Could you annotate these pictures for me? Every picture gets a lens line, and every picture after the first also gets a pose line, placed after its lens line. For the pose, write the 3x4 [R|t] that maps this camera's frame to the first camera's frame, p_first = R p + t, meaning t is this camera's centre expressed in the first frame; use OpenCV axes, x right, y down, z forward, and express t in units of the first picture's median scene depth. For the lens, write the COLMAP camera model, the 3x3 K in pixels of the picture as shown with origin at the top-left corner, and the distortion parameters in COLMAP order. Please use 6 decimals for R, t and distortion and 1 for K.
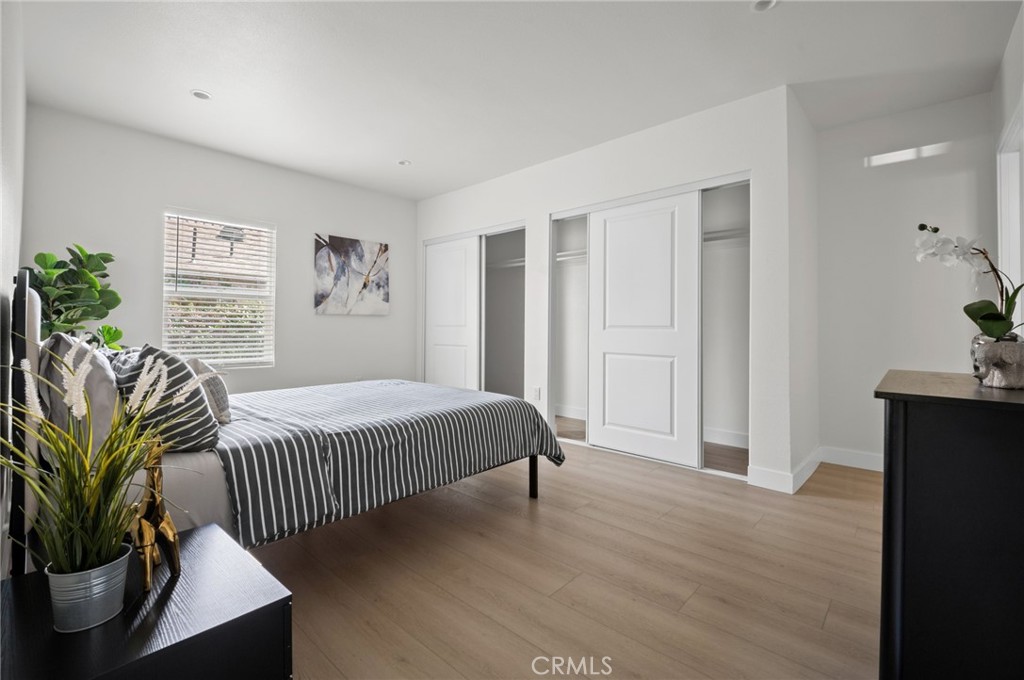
lens RADIAL K [[433.2, 0, 512.4], [0, 433.2, 335.9], [0, 0, 1]] dist [0.000433, -0.000158]
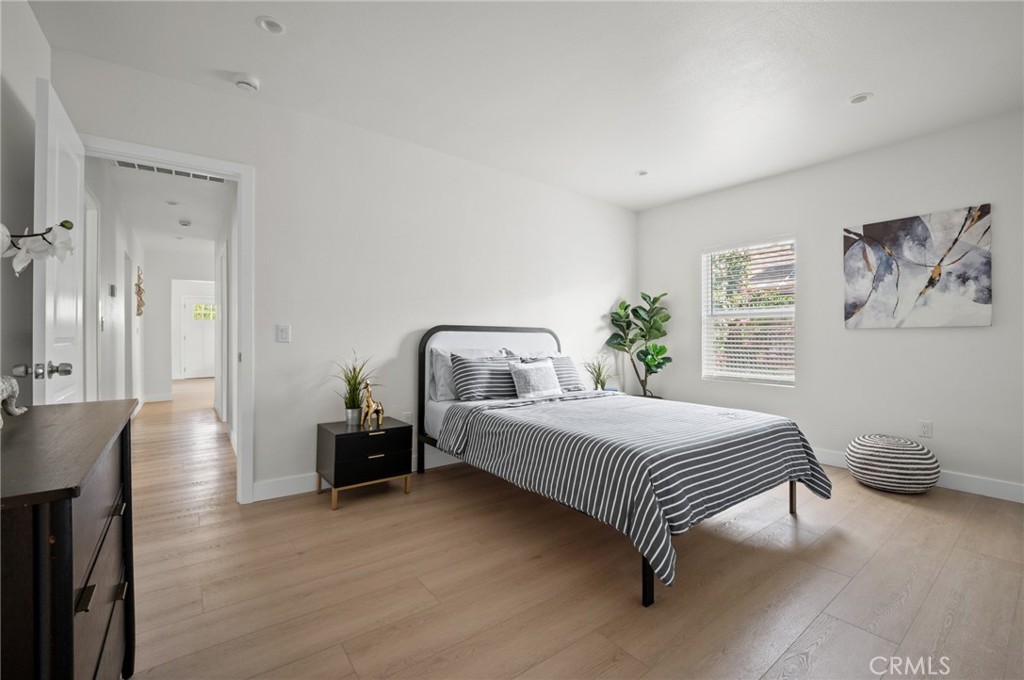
lens RADIAL K [[433.2, 0, 511.7], [0, 433.2, 339.3], [0, 0, 1]] dist [0.000433, -0.000158]
pose [[-0.182276, -0.000675, -0.983247, 0.416463], [-0.020652, 0.999782, 0.003142, -0.019635], [0.983030, 0.020878, -0.182250, 0.504568]]
